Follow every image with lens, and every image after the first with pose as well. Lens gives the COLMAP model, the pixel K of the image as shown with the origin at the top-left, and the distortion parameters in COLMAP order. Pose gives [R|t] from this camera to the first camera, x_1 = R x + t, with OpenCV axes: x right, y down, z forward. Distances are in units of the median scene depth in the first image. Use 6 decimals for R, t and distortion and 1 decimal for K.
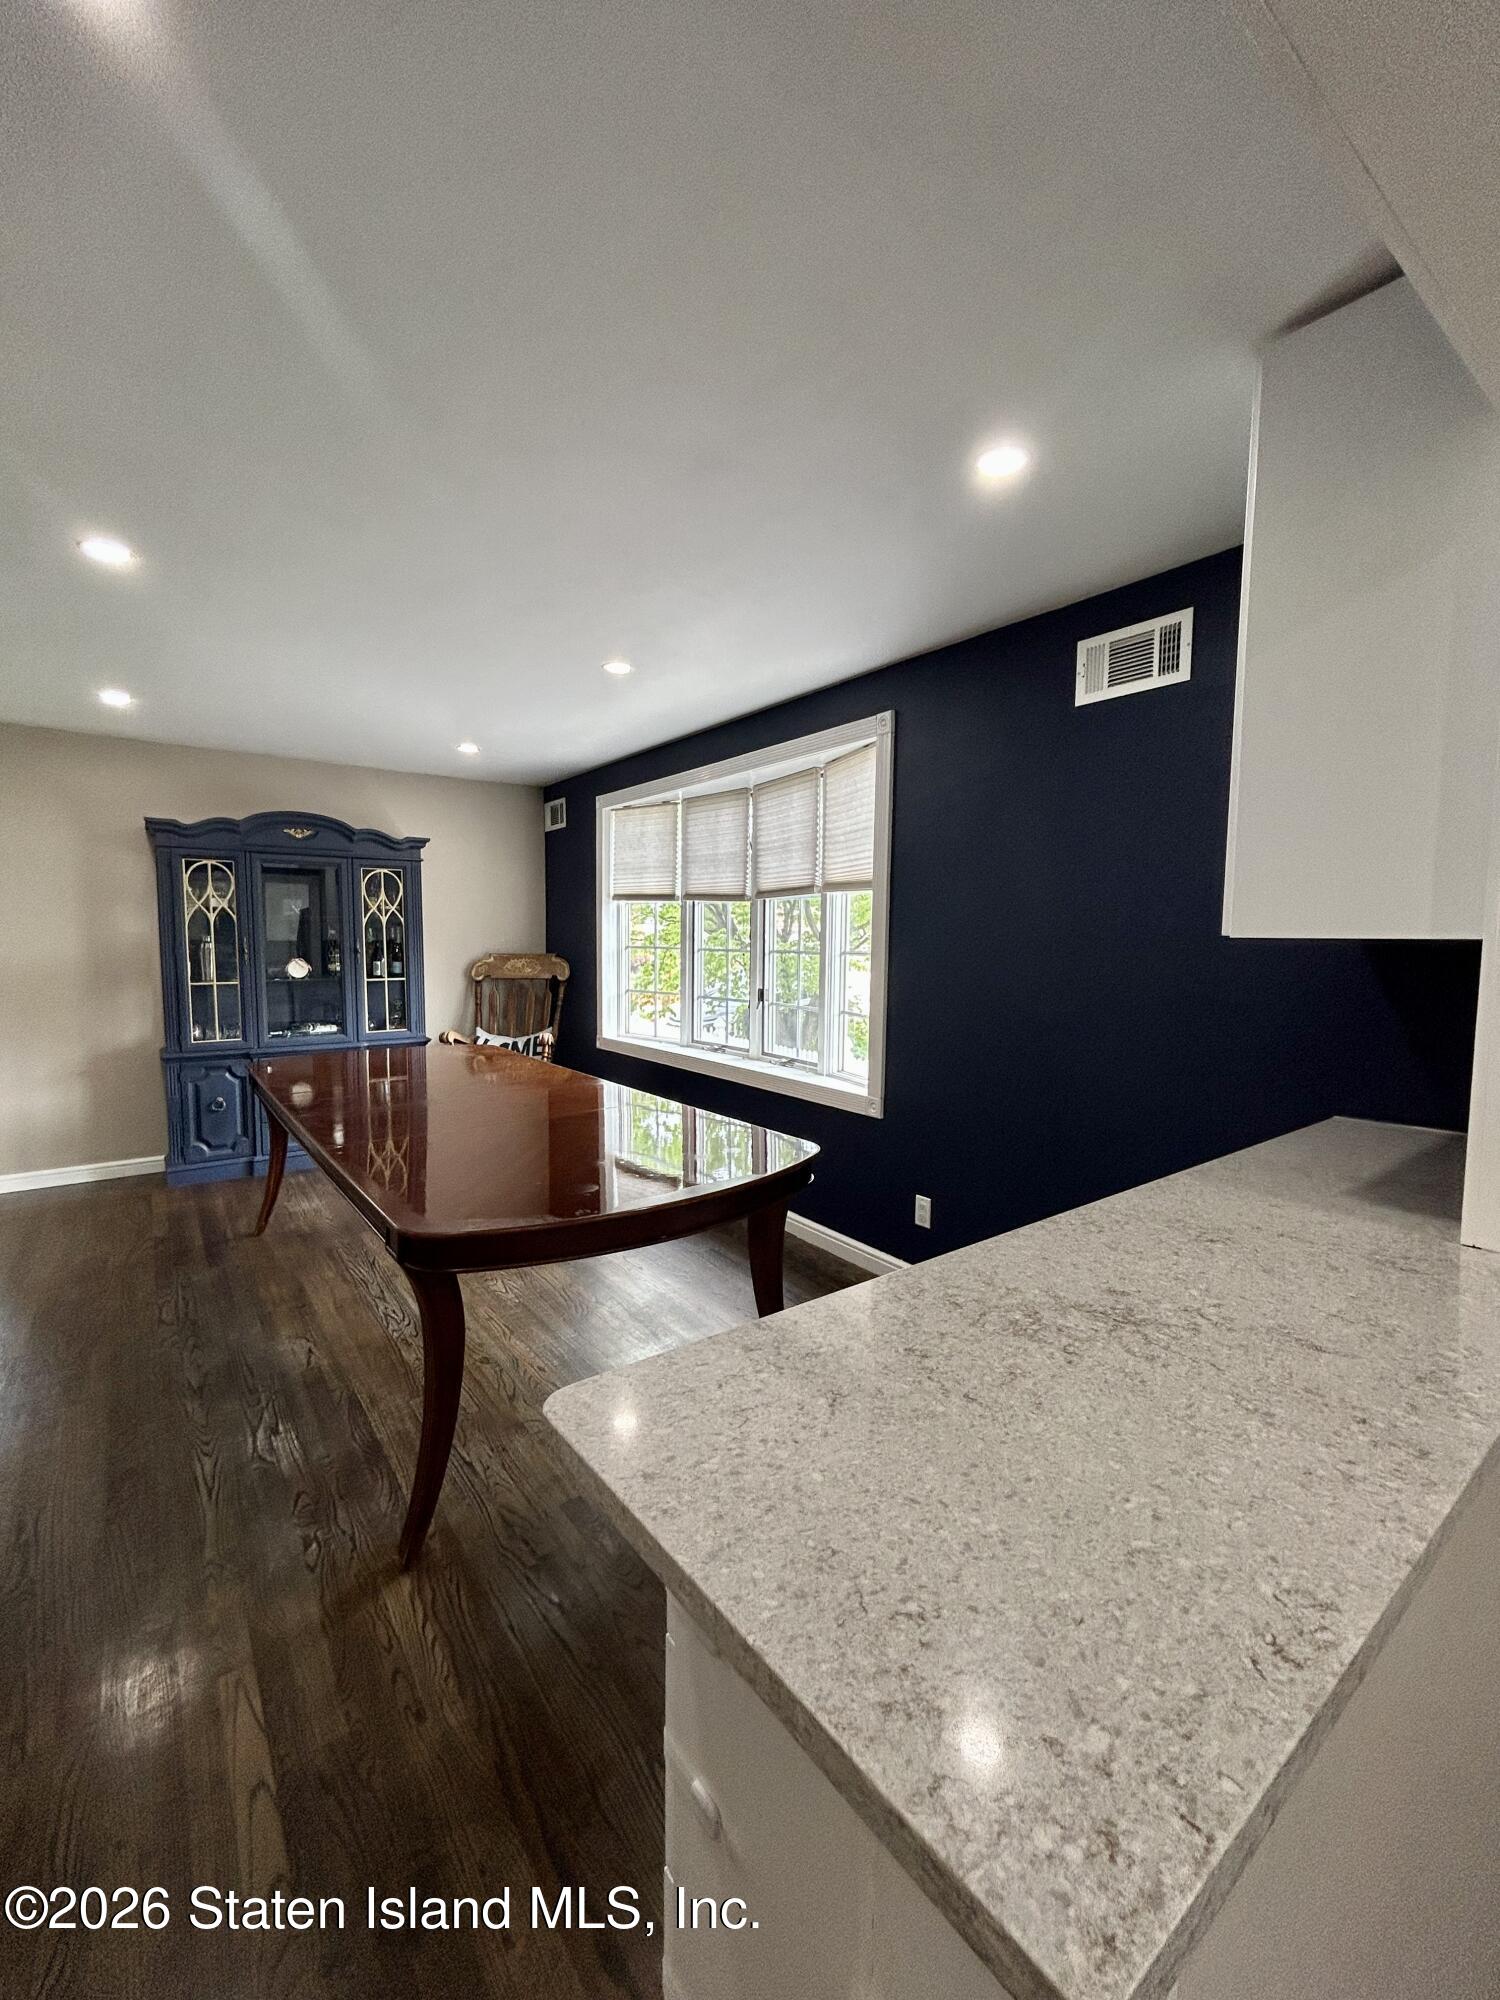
lens RADIAL K [[810.7, 0, 752.6], [0, 810.7, 1001.5], [0, 0, 1]] dist [0.000504, 0.000380]
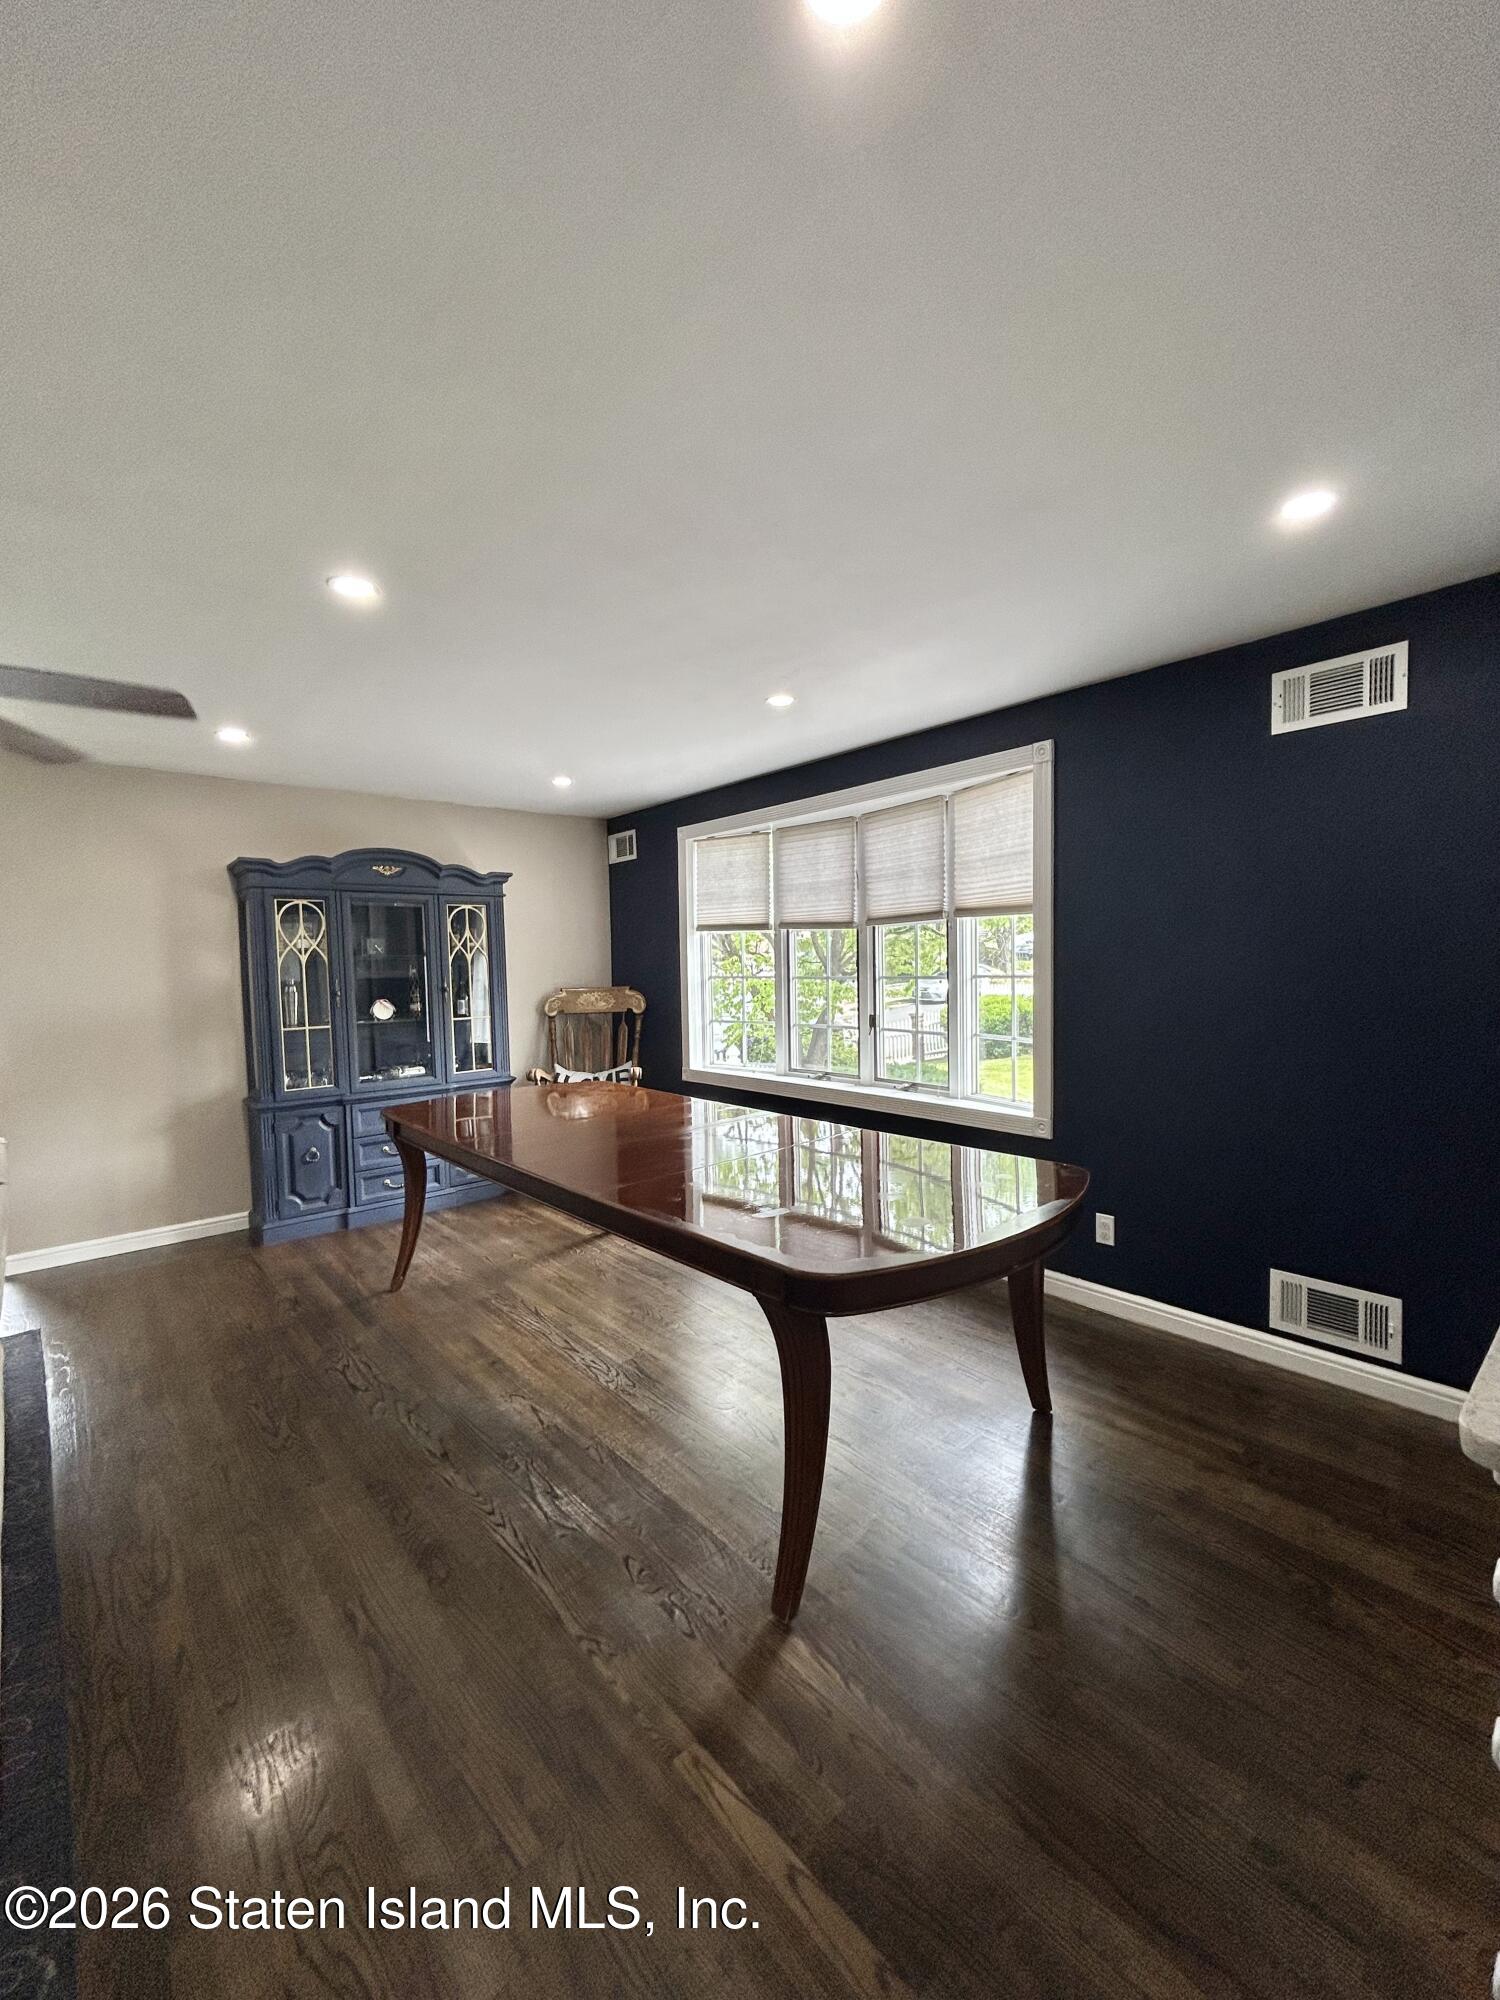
lens RADIAL K [[814.2, 0, 752.2], [0, 814.2, 996.5], [0, 0, 1]] dist [-0.000659, 0.000588]
pose [[0.997236, -0.031331, 0.067372, -0.198565], [0.033985, 0.998676, -0.038615, -0.004239], [-0.066073, 0.040797, 0.996980, 0.005160]]
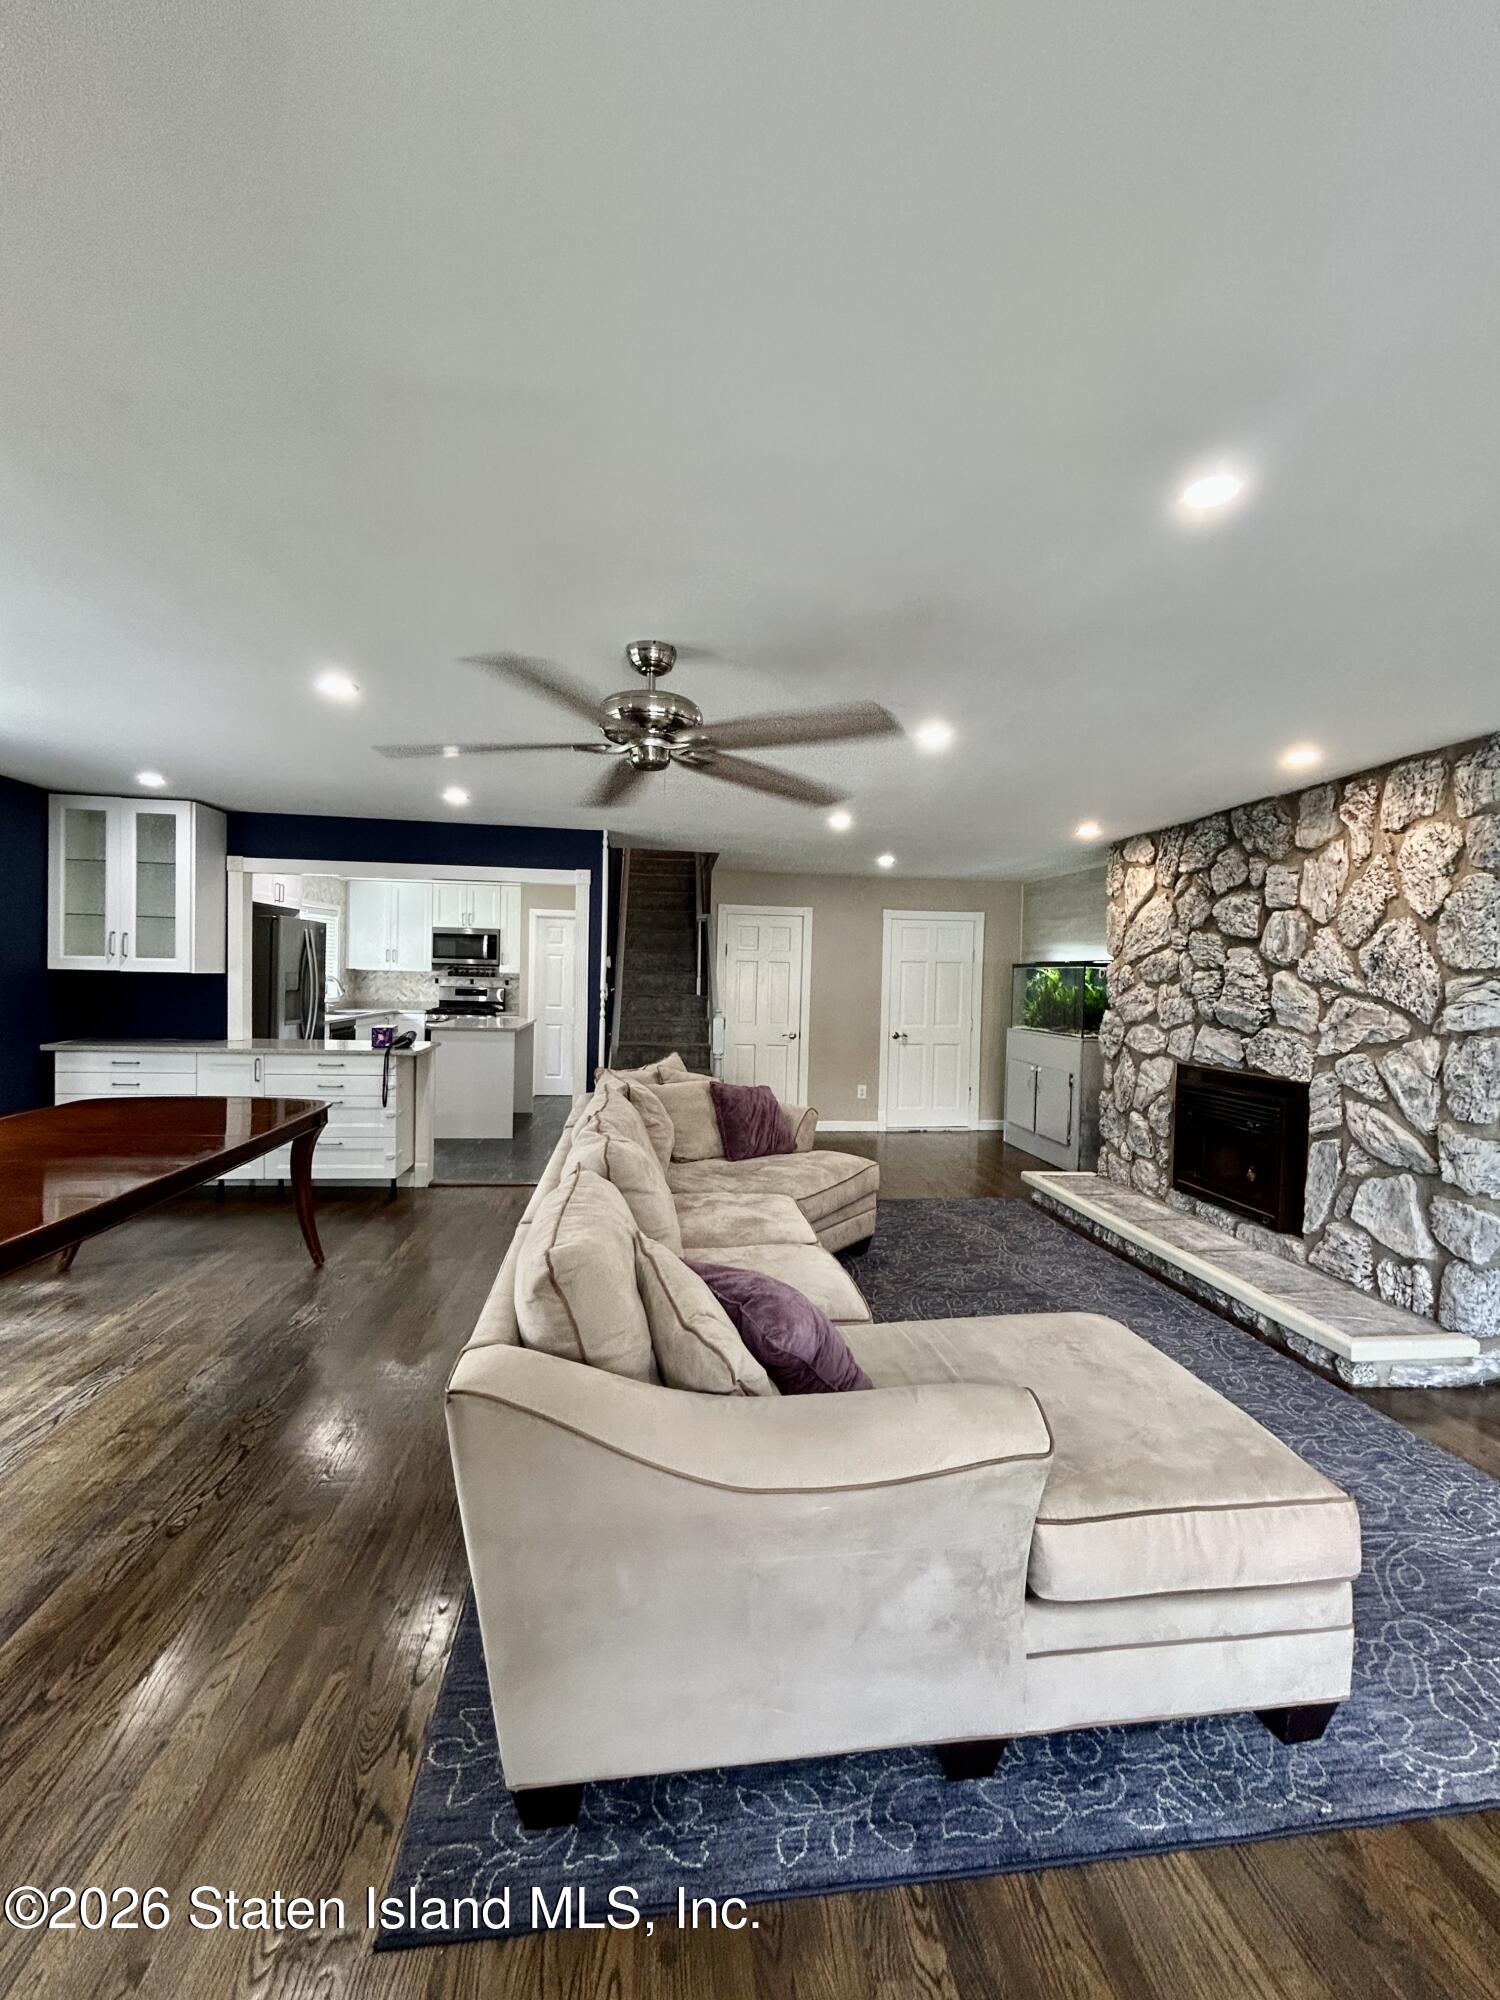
lens RADIAL K [[814.2, 0, 752.2], [0, 814.2, 996.5], [0, 0, 1]] dist [-0.000659, 0.000588]
pose [[-0.865705, -0.048376, 0.498211, -0.990353], [0.002284, 0.994927, 0.100576, -0.101133], [-0.500549, 0.088207, -0.861203, 0.888310]]
